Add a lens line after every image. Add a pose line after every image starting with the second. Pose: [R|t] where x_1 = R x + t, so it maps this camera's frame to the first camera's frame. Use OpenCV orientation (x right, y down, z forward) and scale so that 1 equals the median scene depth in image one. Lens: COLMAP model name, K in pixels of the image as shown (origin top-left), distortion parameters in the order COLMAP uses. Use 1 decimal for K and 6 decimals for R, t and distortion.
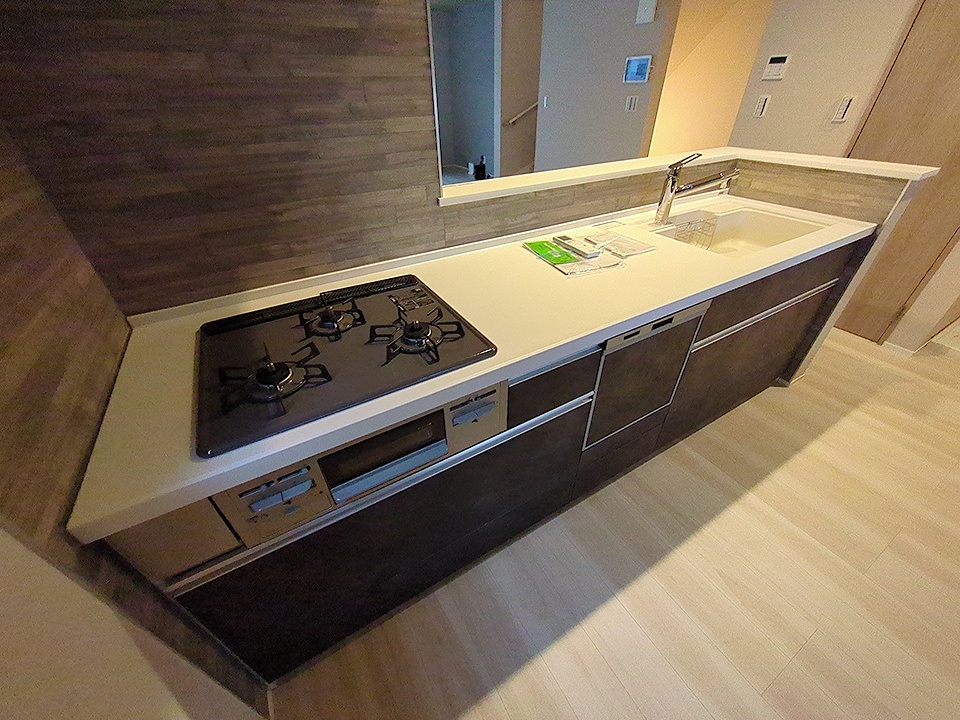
lens RADIAL K [[379.0, 0, 478.6], [0, 379.0, 362.6], [0, 0, 1]] dist [-0.004071, -0.000338]
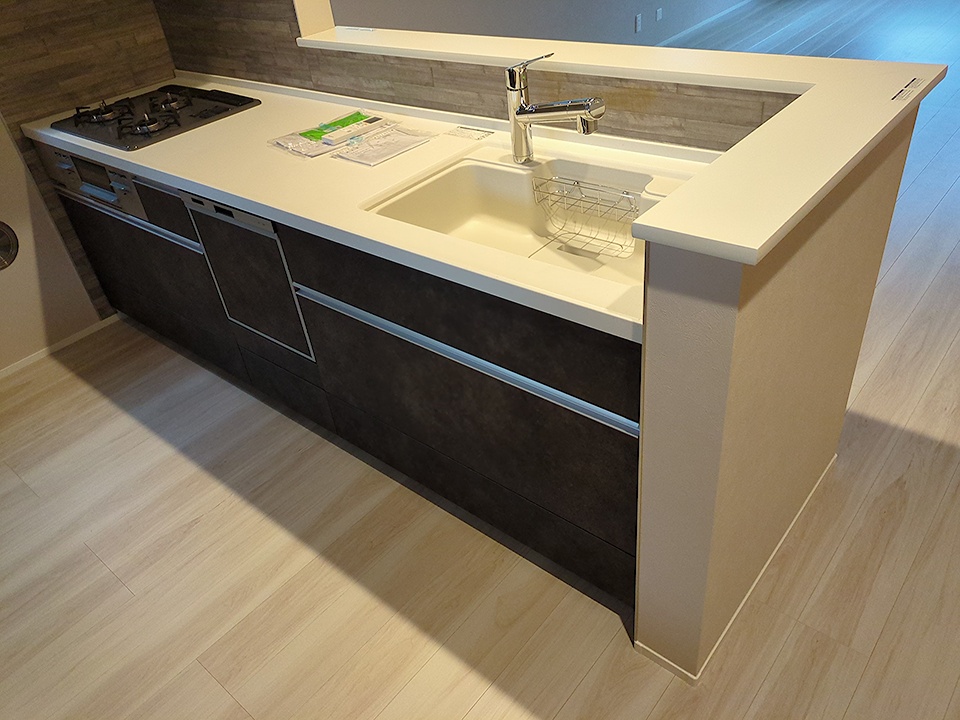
lens RADIAL K [[708.4, 0, 479.2], [0, 708.4, 357.9], [0, 0, 1]] dist [0.027156, -0.005857]
pose [[0.325384, 0.536766, -0.778465, 1.931743], [-0.469599, 0.806295, 0.359672, -0.635327], [0.820732, 0.248535, 0.514421, 0.607732]]
